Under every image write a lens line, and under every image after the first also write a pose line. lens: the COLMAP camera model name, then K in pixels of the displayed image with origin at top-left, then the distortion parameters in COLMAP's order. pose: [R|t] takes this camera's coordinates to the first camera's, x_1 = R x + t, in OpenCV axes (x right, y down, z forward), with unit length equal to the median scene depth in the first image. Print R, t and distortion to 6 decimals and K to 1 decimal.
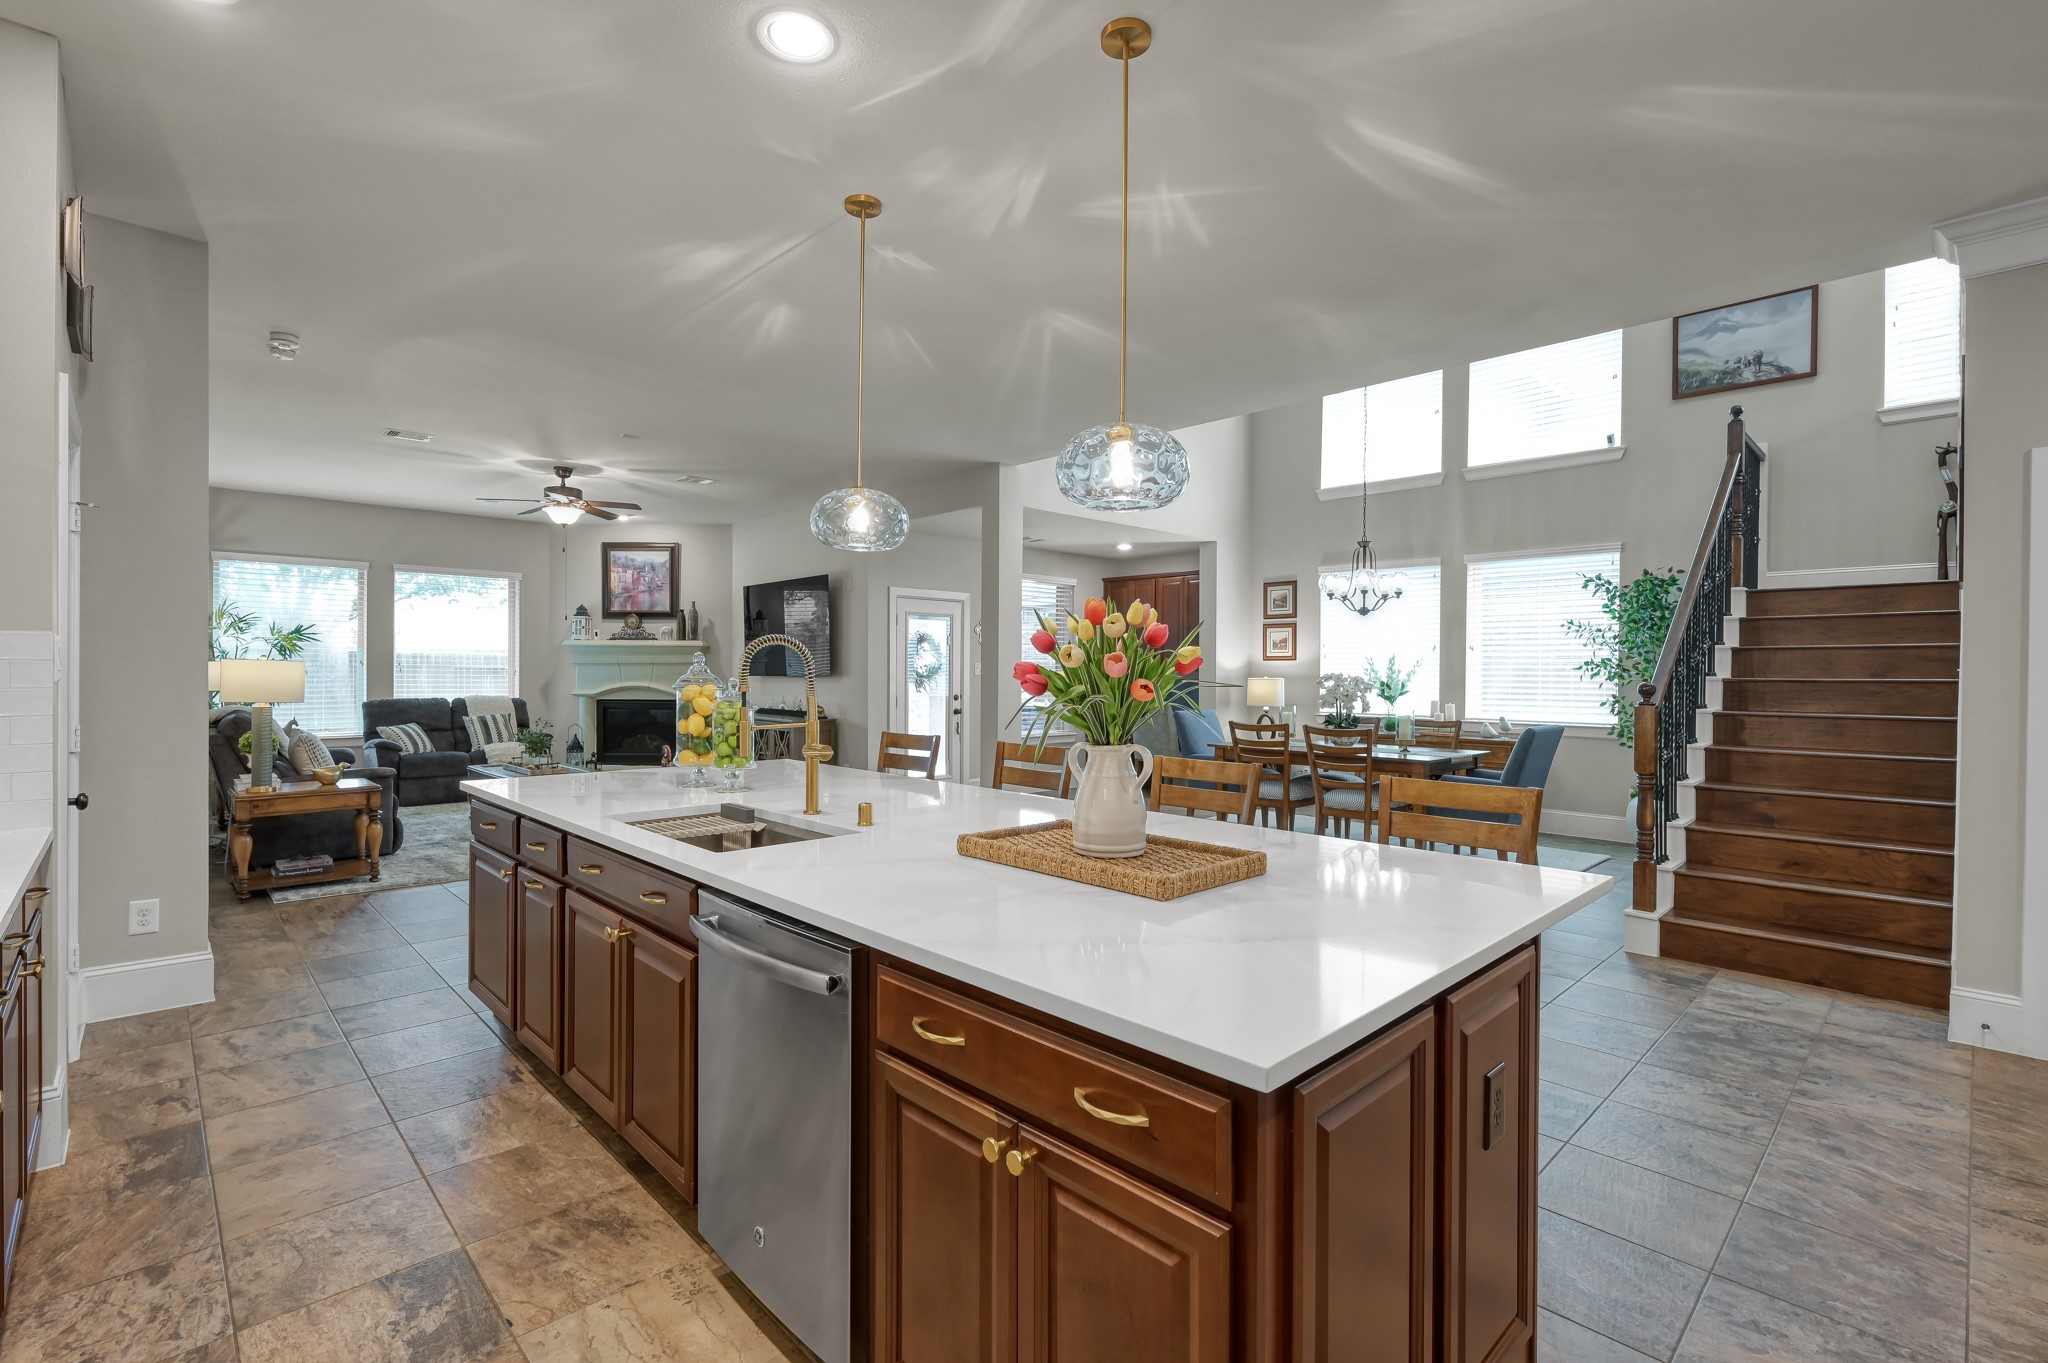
lens RADIAL K [[917.8, 0, 1016.6], [0, 917.8, 673.8], [0, 0, 1]] dist [-0.004188, -0.000528]
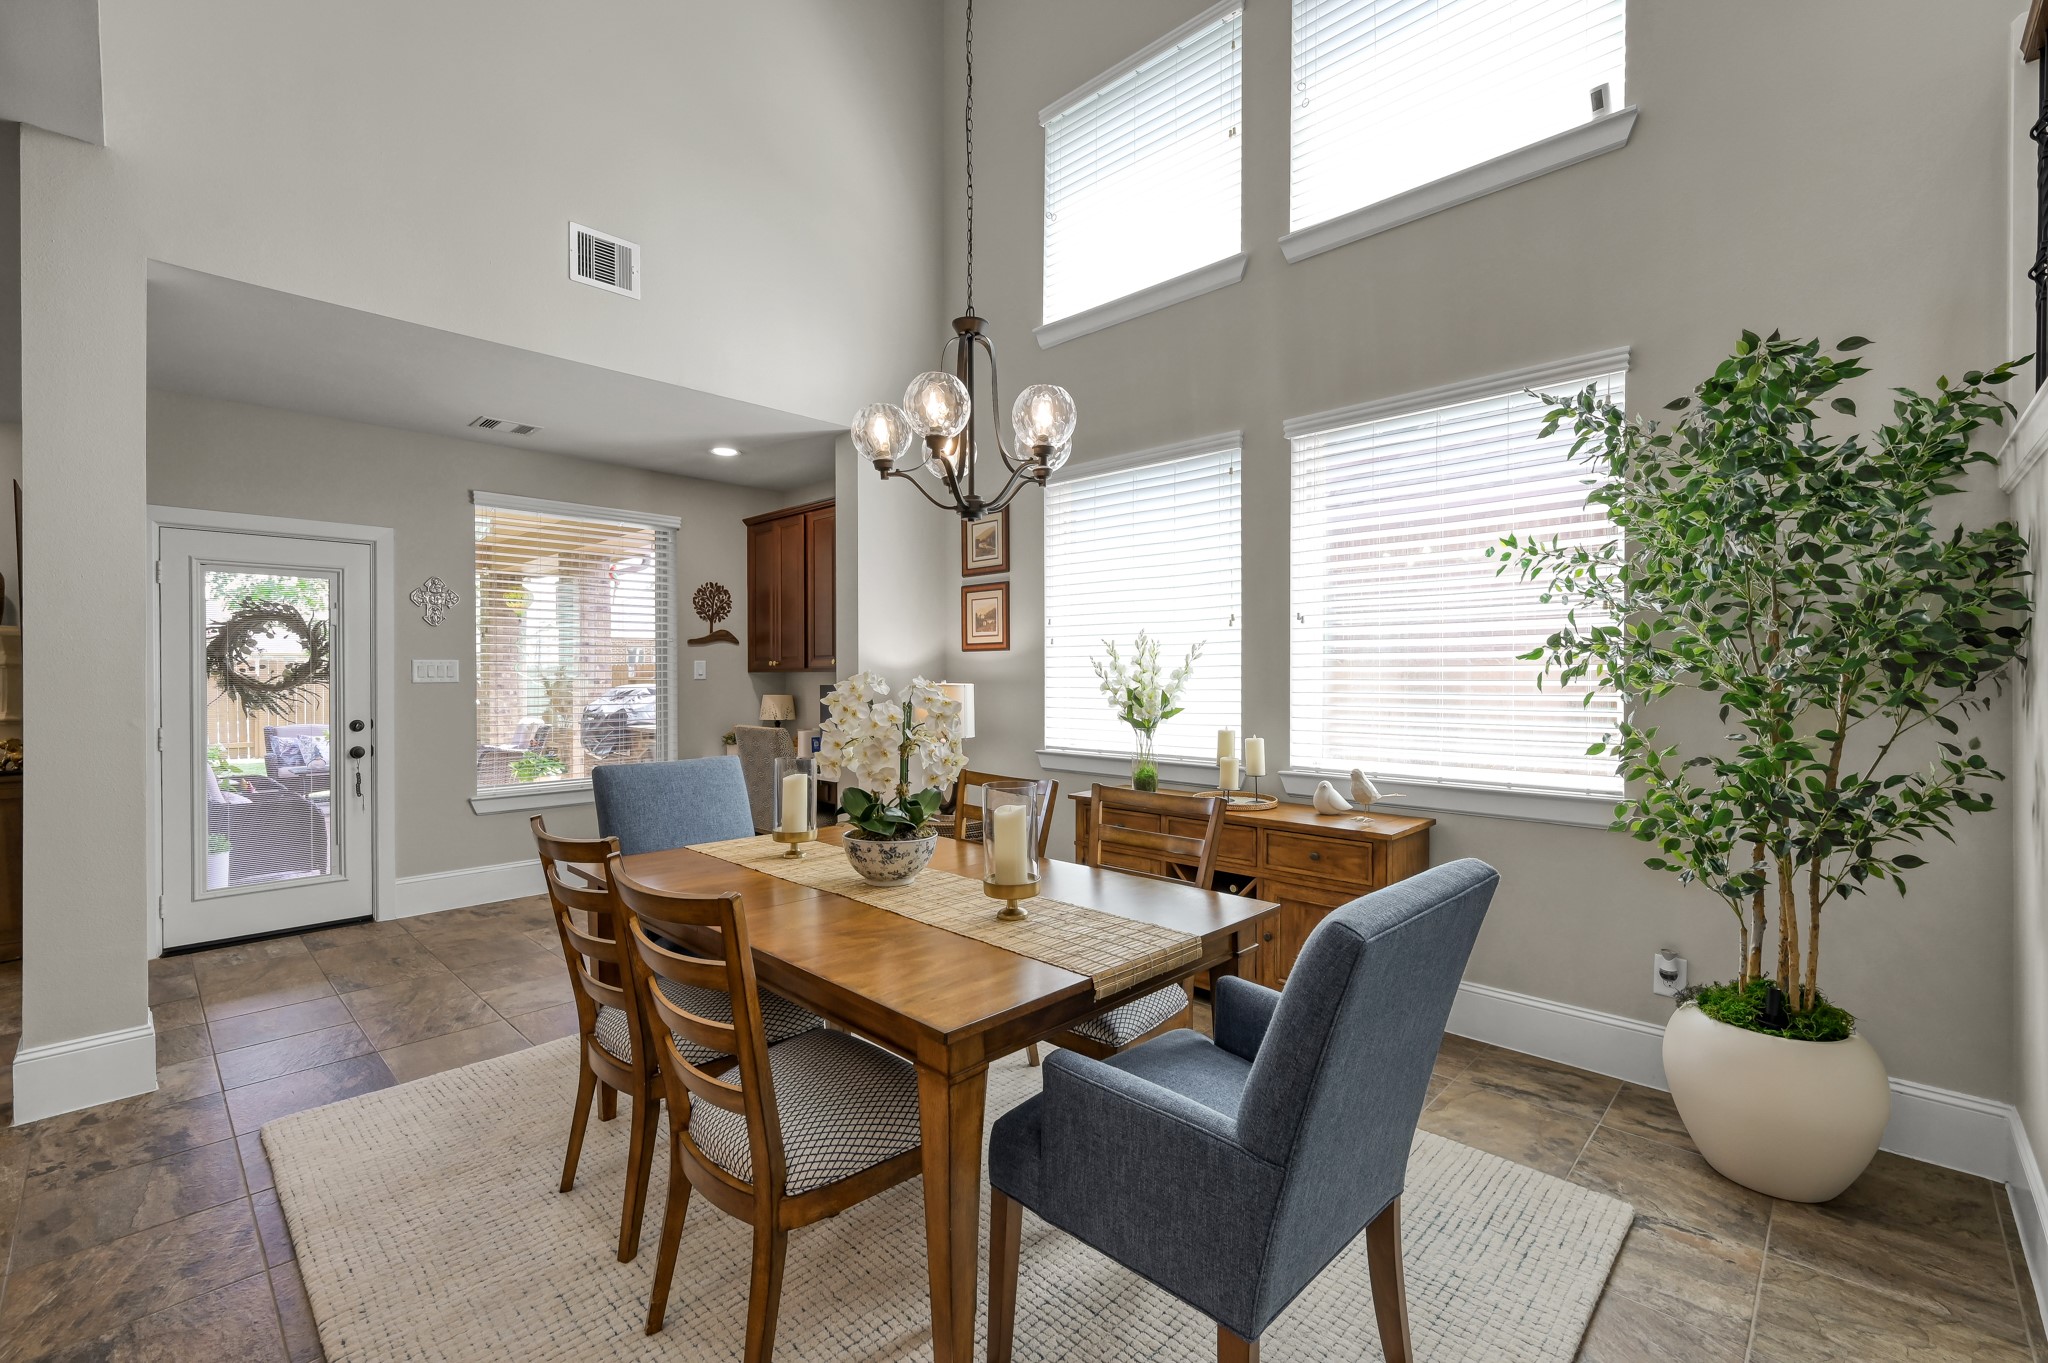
lens RADIAL K [[863.5, 0, 1022.4], [0, 863.5, 678.2], [0, 0, 1]] dist [-0.004331, -0.000447]
pose [[0.999286, -0.008768, 0.036762, 0.293121], [0.008666, 0.999958, 0.002930, 0.000408], [-0.036786, -0.002610, 0.999320, 0.490084]]
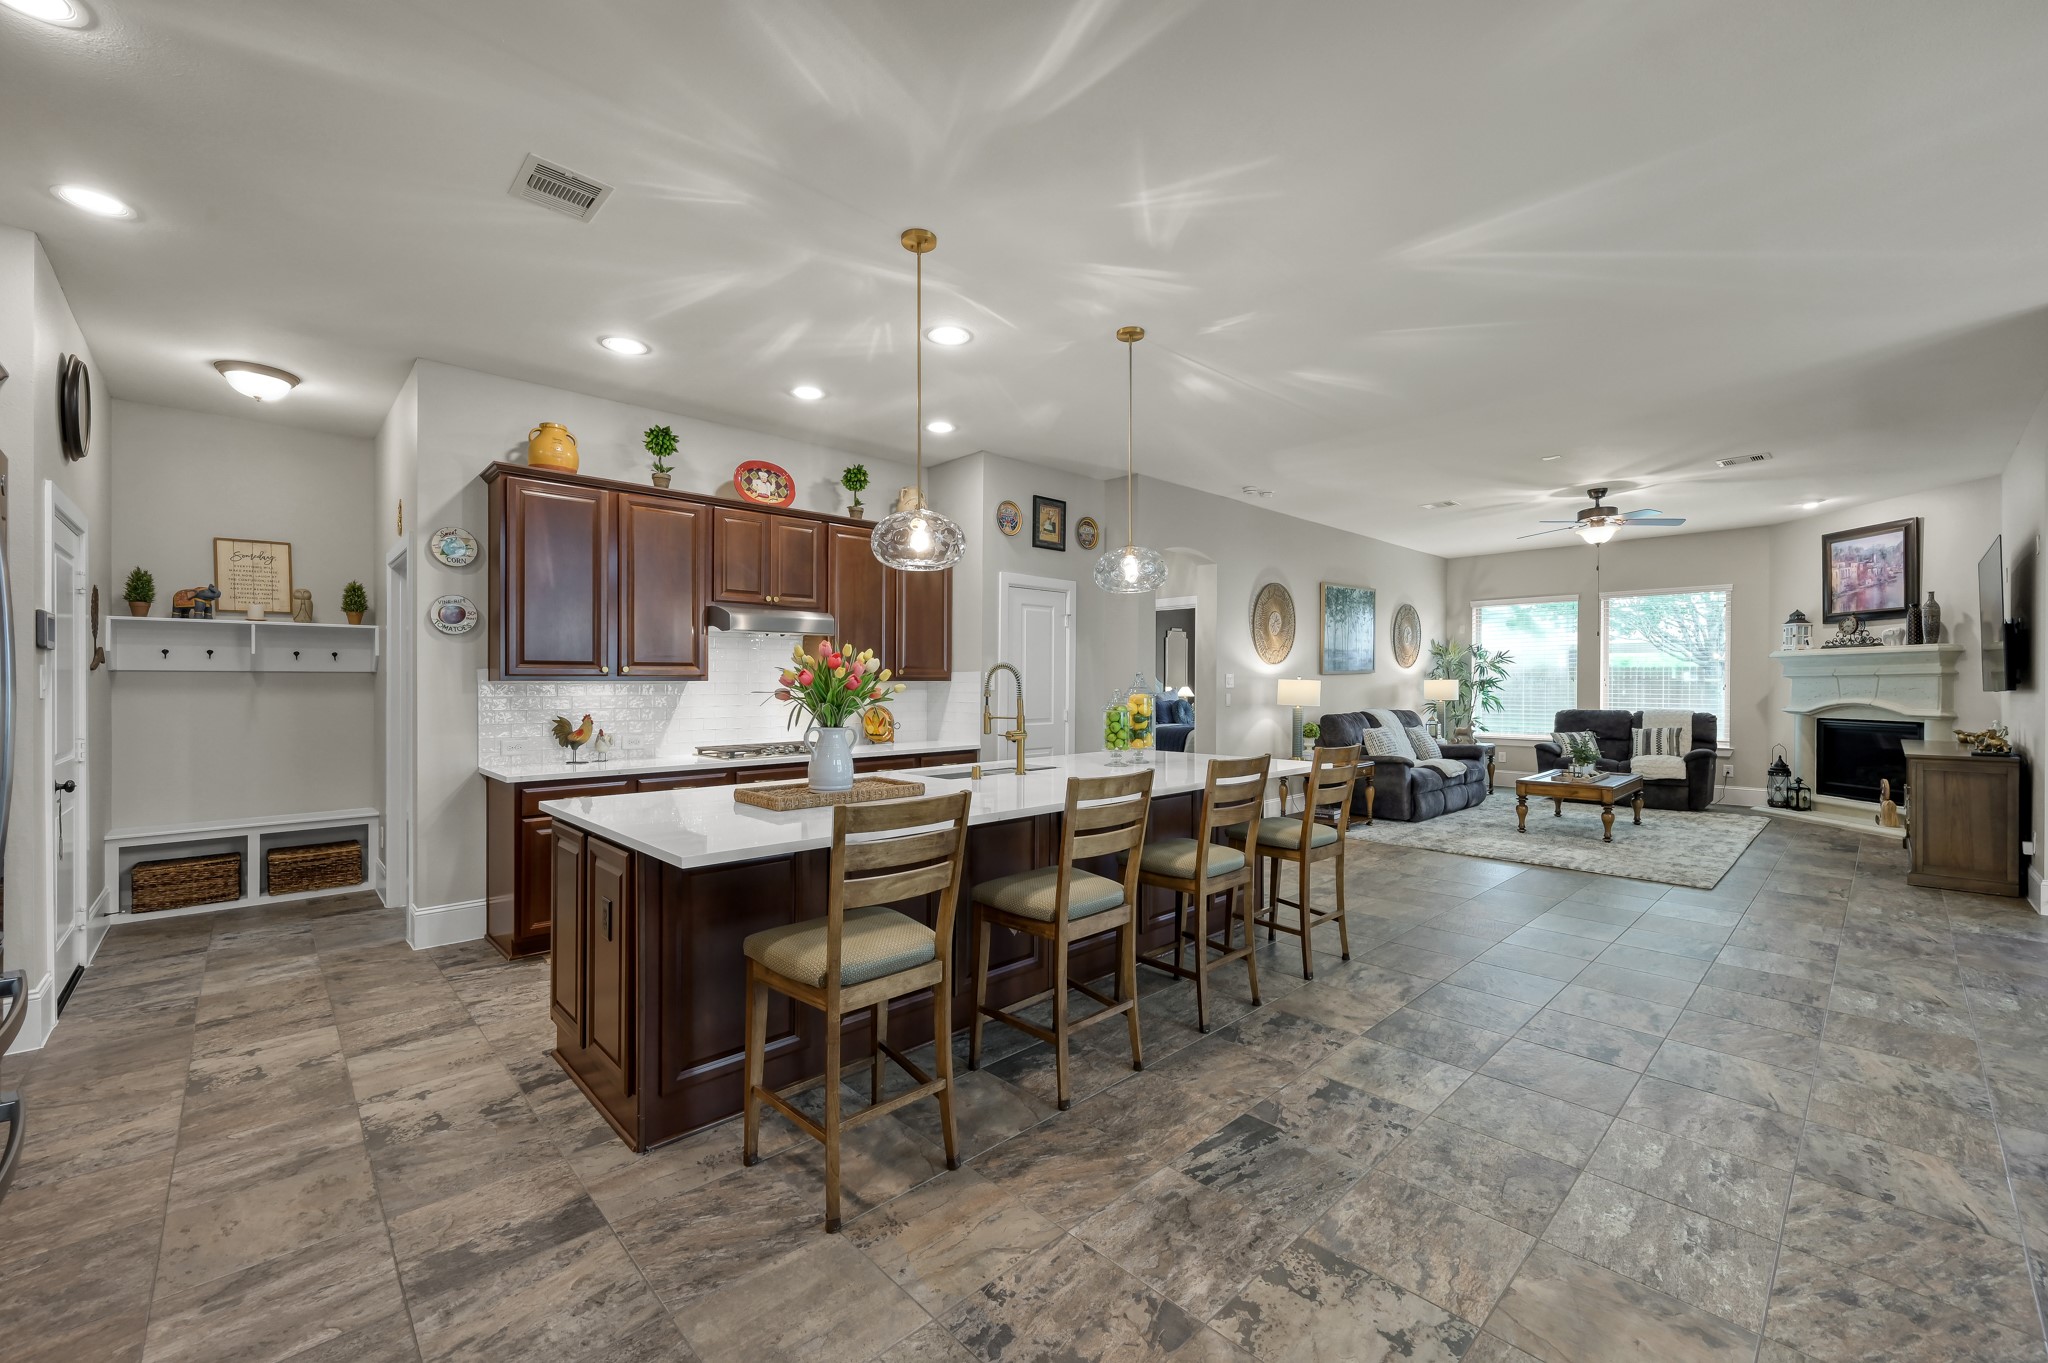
lens RADIAL K [[817.1, 0, 1033.6], [0, 817.1, 691.1], [0, 0, 1]] dist [0.000295, -0.000016]
pose [[-0.001559, 0.002443, -0.999996, 0.351416], [-0.001970, 0.999995, 0.002446, 0.002313], [0.999997, 0.001974, -0.001555, 0.296066]]
